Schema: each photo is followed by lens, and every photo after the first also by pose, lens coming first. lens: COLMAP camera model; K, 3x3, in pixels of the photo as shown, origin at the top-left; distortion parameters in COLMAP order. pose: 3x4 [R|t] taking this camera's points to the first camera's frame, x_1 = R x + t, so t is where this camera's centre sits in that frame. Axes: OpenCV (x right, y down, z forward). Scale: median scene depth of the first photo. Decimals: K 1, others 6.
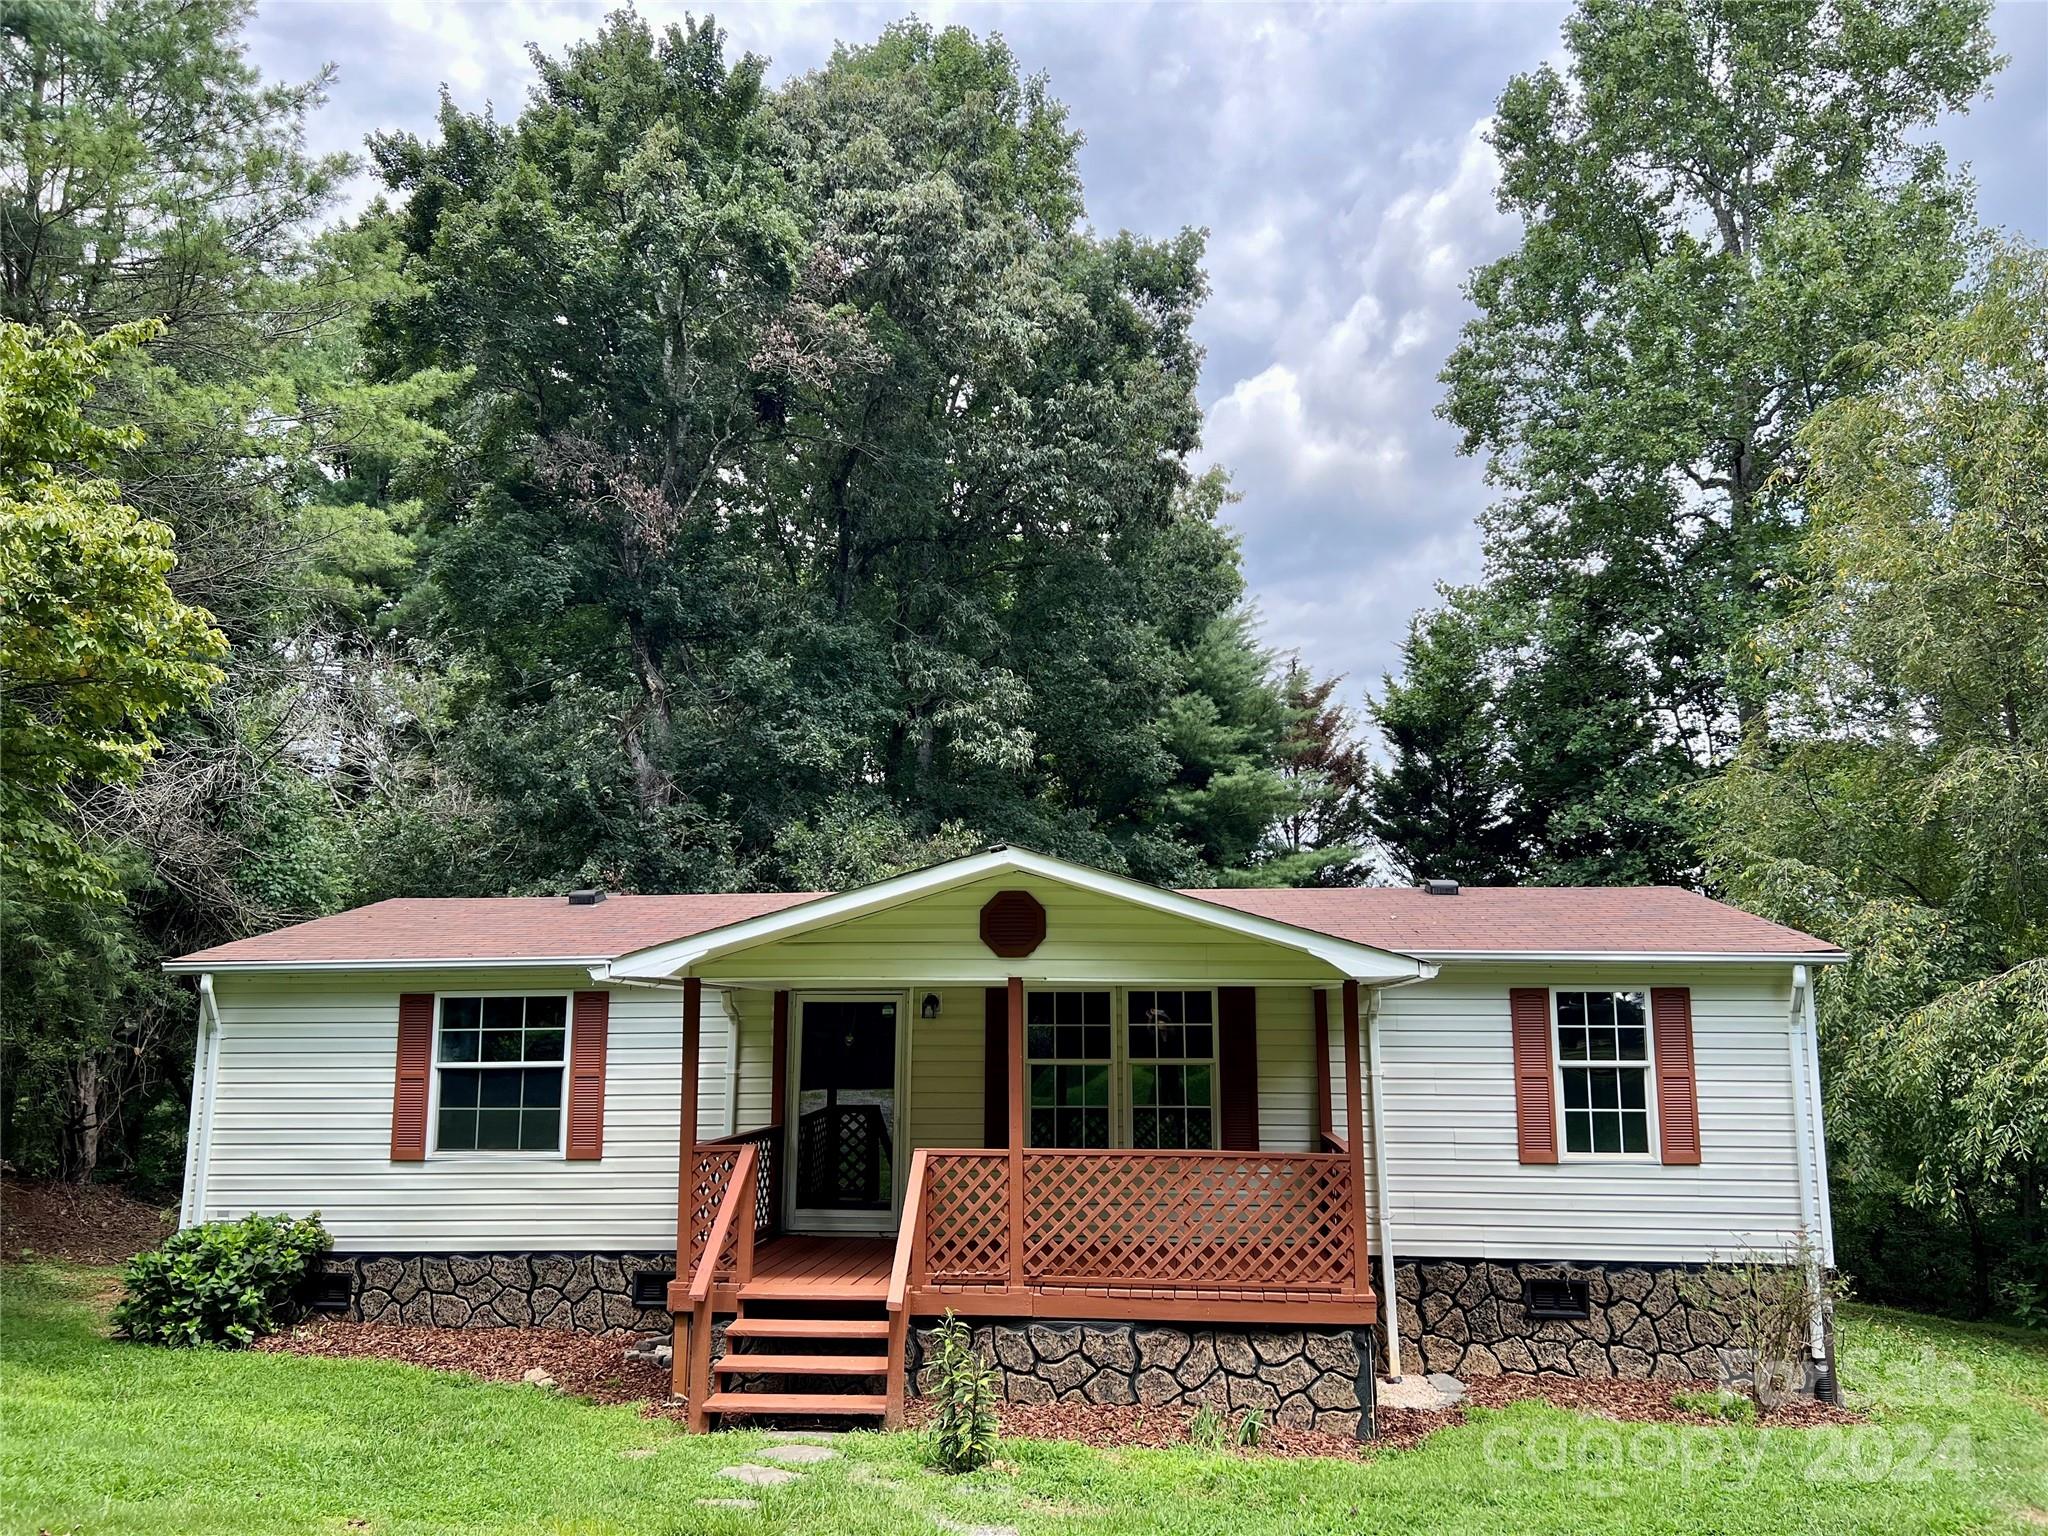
lens RADIAL K [[1541.2, 0, 1024.0], [0, 1541.2, 768.0], [0, 0, 1]] dist [0.061208, -0.084090]
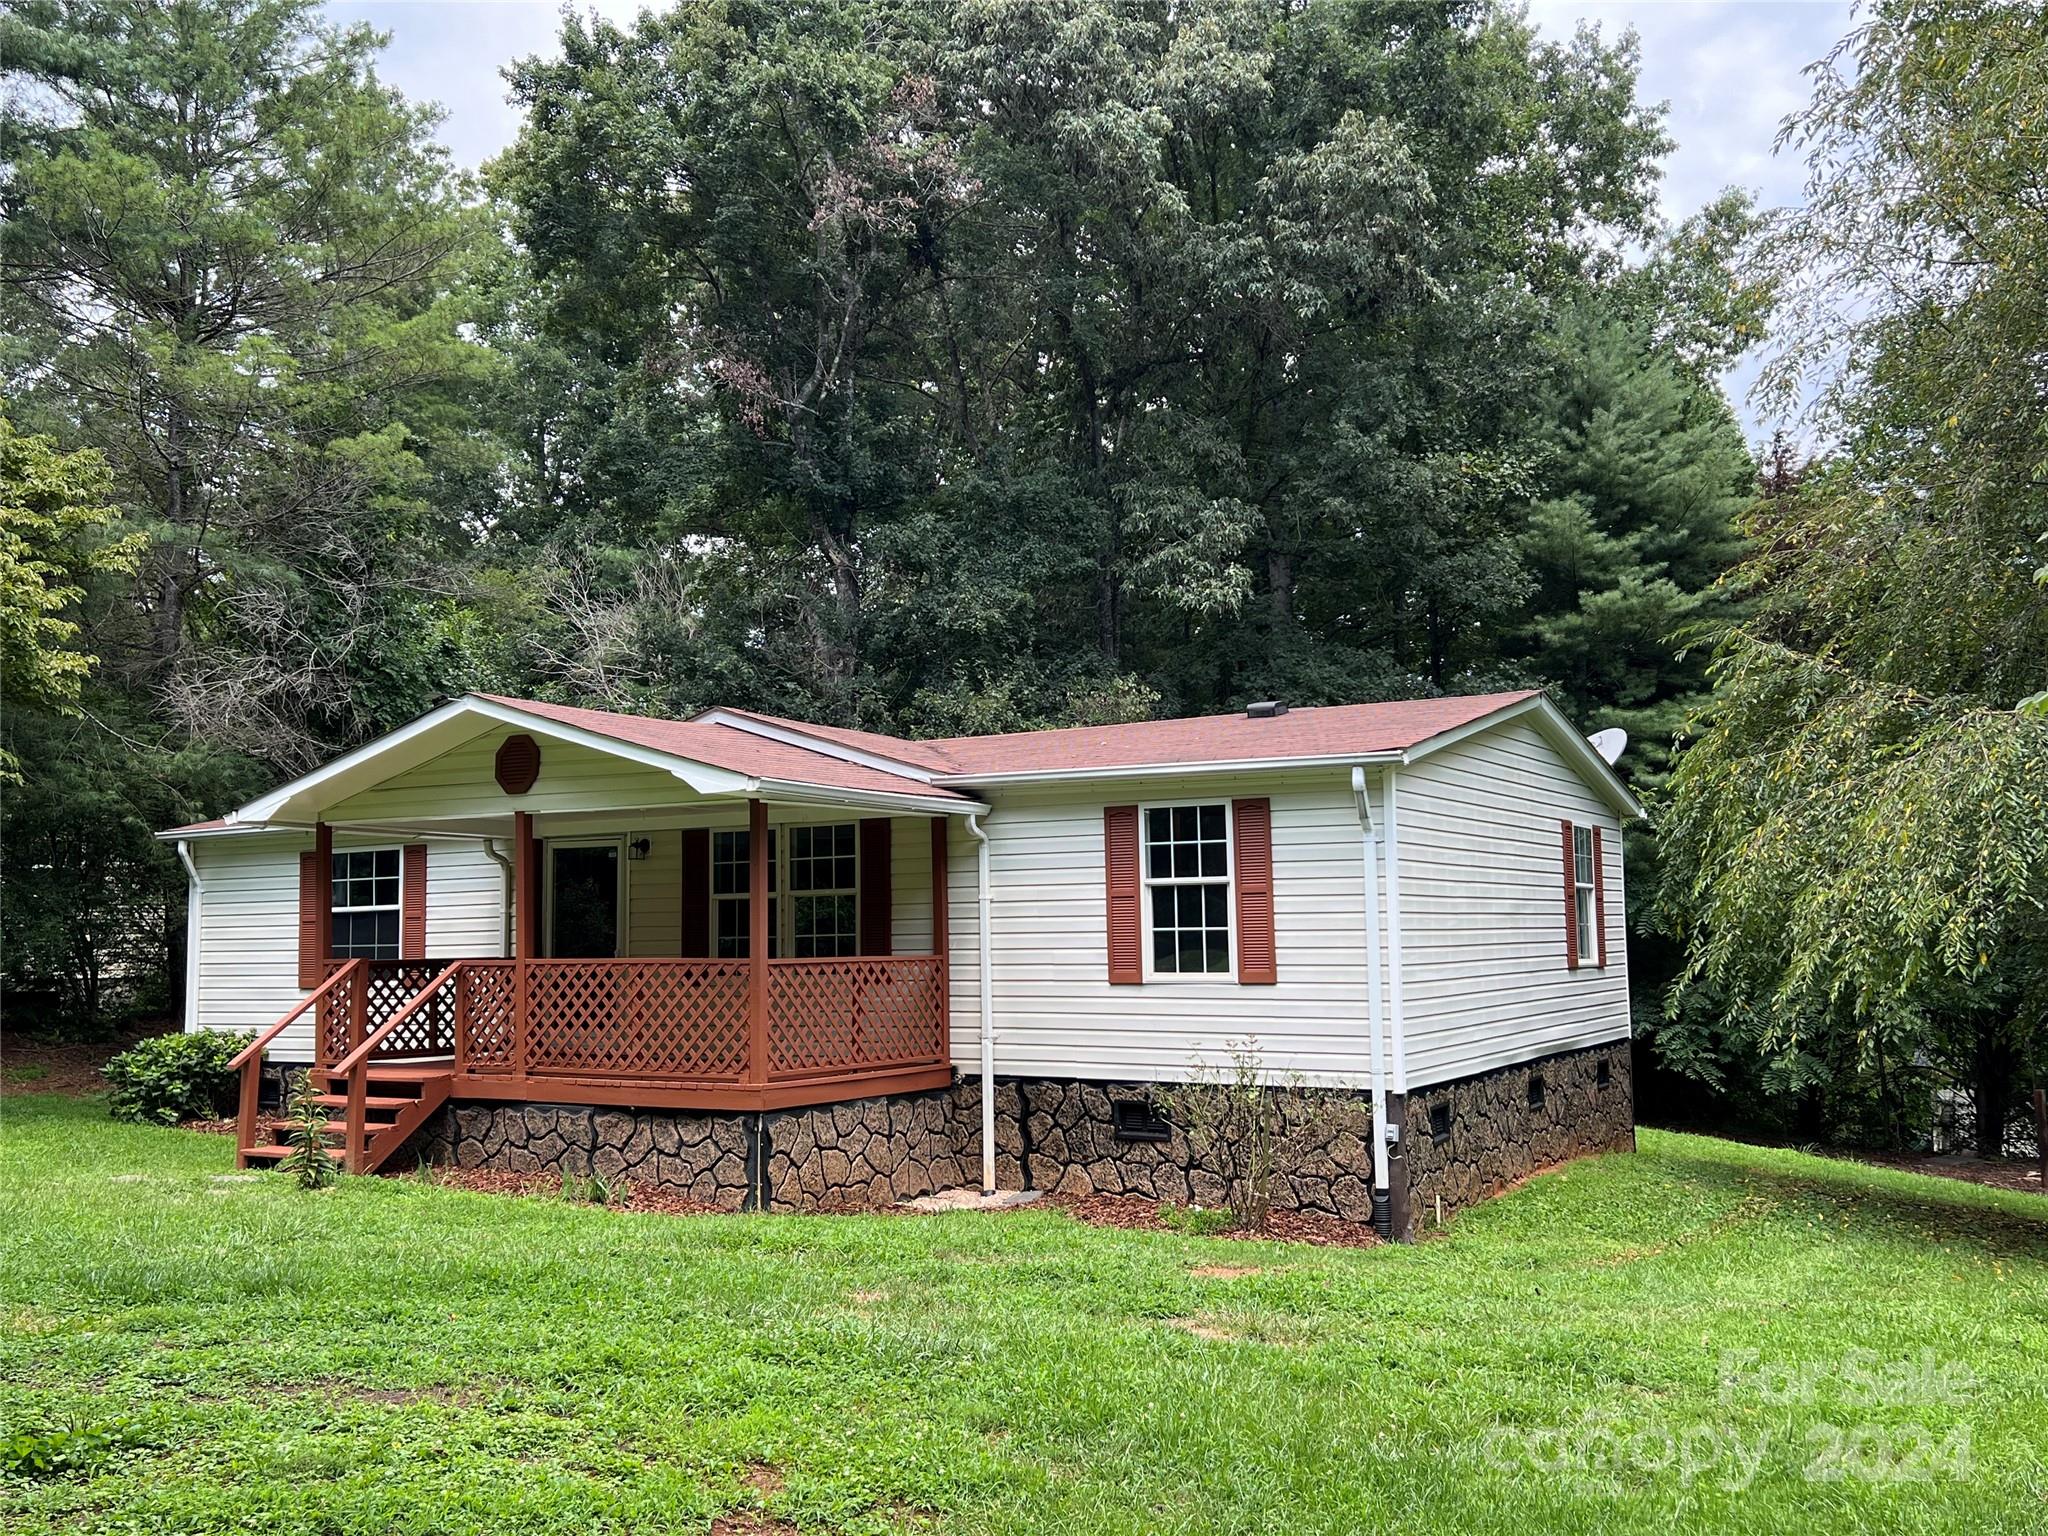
lens RADIAL K [[1831.8, 0, 1024.0], [0, 1831.8, 768.0], [0, 0, 1]] dist [0.167931, -0.437922]
pose [[0.901421, -0.050841, -0.429949, 0.776956], [0.081934, 0.995168, 0.054104, 0.053138], [0.425121, -0.083998, 0.901231, -0.050668]]
